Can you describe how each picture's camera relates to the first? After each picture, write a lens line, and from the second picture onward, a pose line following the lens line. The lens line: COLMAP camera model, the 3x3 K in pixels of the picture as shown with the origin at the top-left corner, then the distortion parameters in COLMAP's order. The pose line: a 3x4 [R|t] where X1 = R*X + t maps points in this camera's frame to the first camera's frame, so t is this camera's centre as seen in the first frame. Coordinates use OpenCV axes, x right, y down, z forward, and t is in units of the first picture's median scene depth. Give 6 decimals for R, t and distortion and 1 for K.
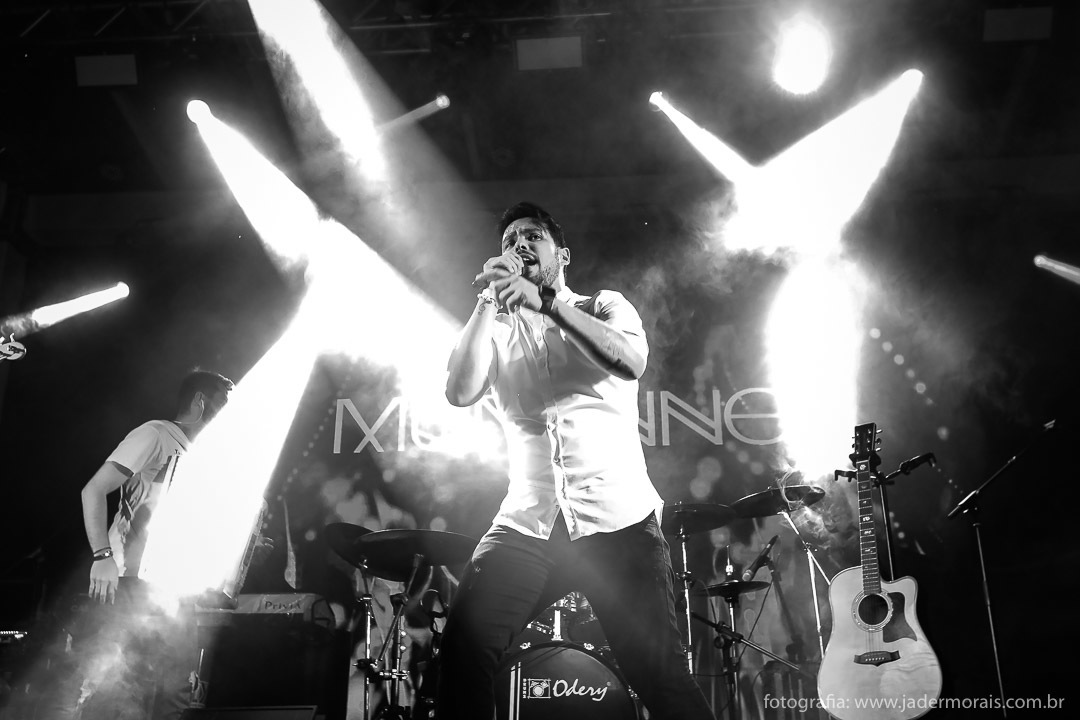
lens RADIAL K [[1065.9, 0, 526.5], [0, 1065.9, 384.7], [0, 0, 1]] dist [0.031521, 0.000000]
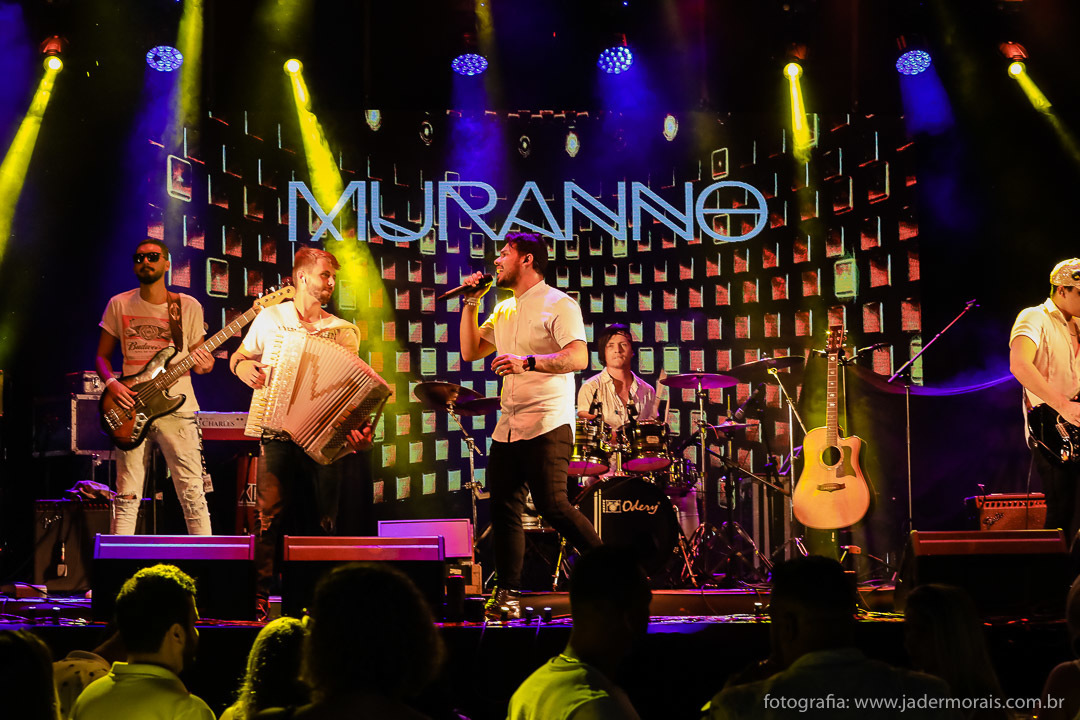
lens RADIAL K [[2266.9, 0, 537.2], [0, 2266.9, 362.2], [0, 0, 1]] dist [-0.141178, 0.000000]
pose [[0.981090, 0.003755, 0.193516, -0.688830], [-0.055353, 0.963497, 0.261934, -0.715048], [-0.185469, -0.267692, 0.945485, -1.872000]]
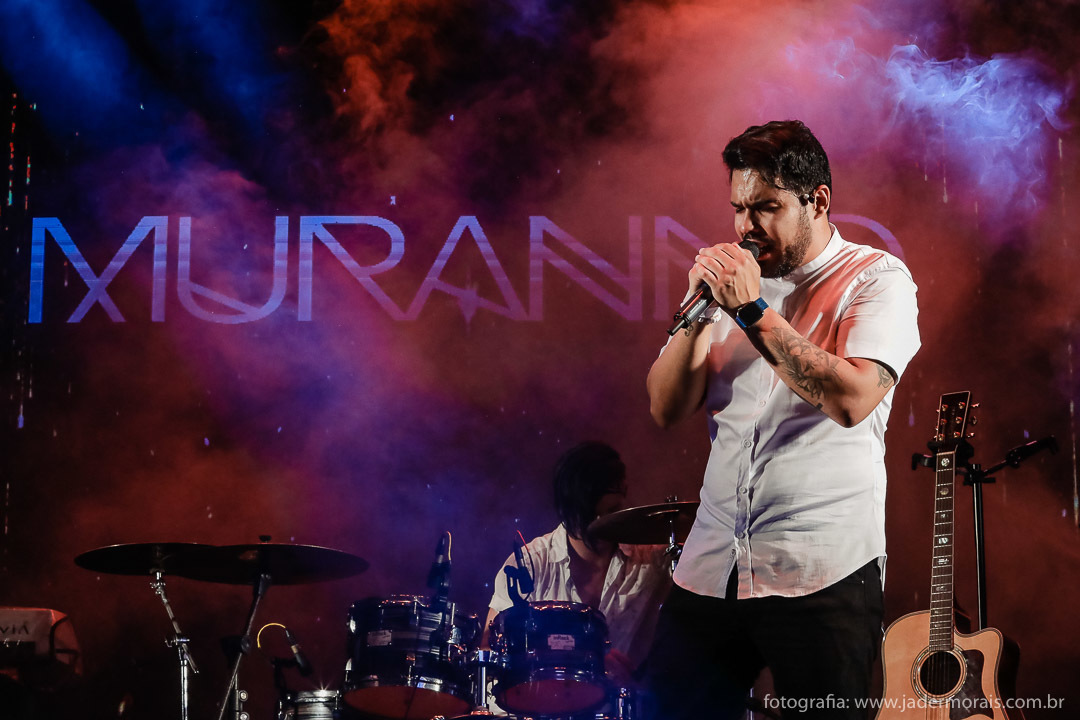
lens RADIAL K [[2786.8, 0, 544.7], [0, 2786.8, 361.6], [0, 0, 1]] dist [-0.146905, 0.000000]
pose [[0.995673, 0.018095, 0.091143, -0.096099], [-0.031734, 0.988102, 0.150493, -0.242455], [-0.087336, -0.152734, 0.984401, -0.689852]]
